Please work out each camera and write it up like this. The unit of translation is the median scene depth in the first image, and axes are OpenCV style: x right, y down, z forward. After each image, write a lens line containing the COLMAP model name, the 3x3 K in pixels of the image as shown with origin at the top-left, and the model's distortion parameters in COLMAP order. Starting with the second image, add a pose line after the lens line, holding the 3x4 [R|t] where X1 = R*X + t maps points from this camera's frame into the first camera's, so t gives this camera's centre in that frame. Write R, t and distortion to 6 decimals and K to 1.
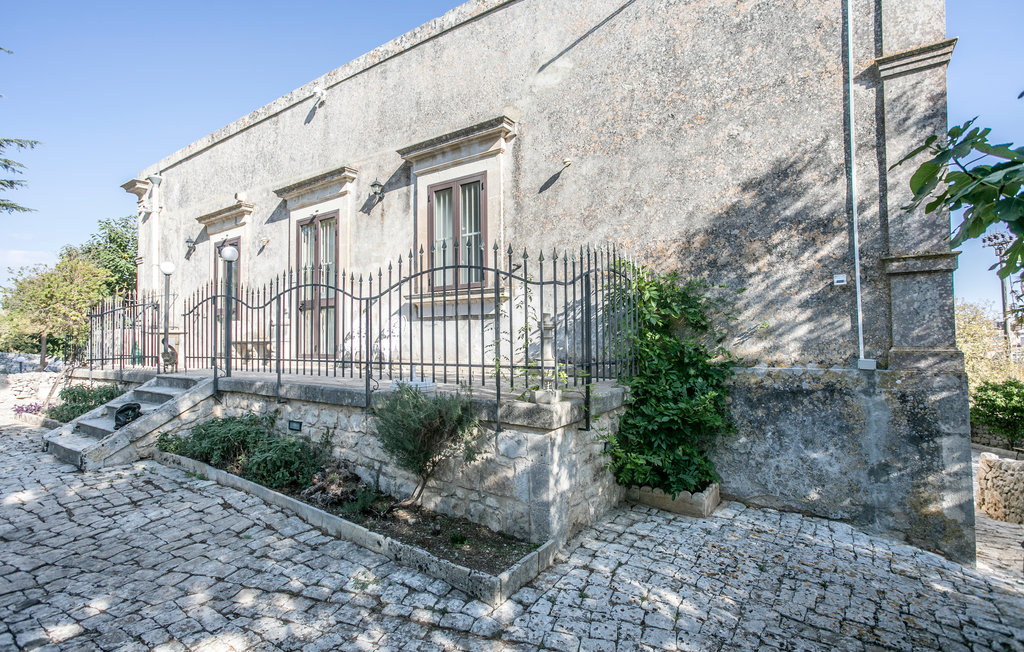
lens RADIAL K [[507.0, 0, 513.0], [0, 507.0, 327.3], [0, 0, 1]] dist [-0.023347, 0.013548]
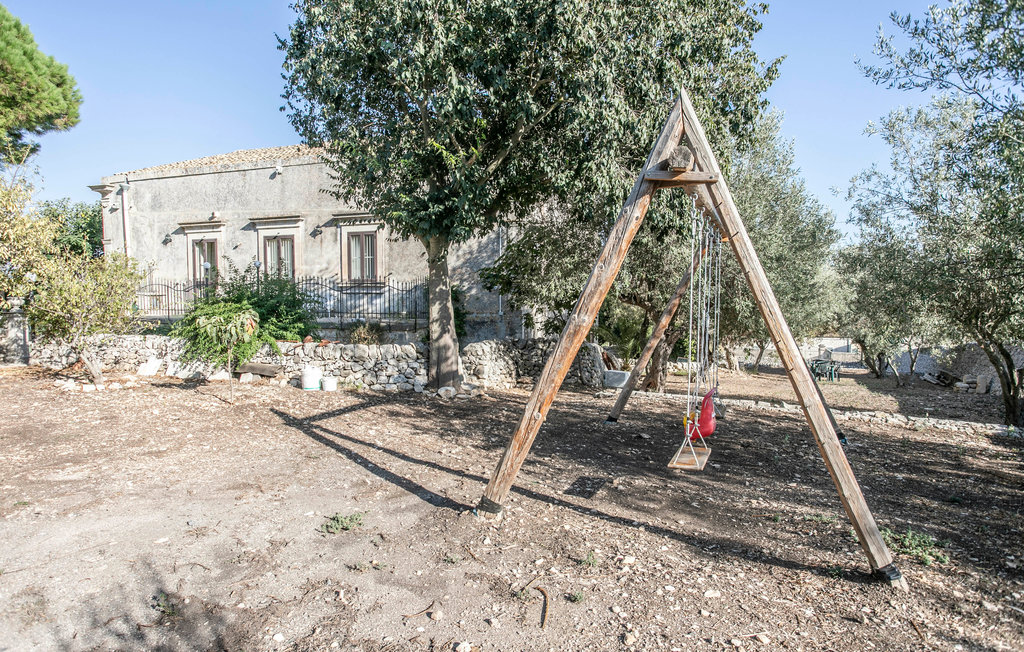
lens RADIAL K [[571.1, 0, 511.7], [0, 571.1, 329.3], [0, 0, 1]] dist [-0.025770, 0.000493]
pose [[0.966814, -0.003934, 0.255450, -0.099418], [-0.017921, 0.996374, 0.083170, -0.070251], [-0.254851, -0.084988, 0.963238, -1.381734]]
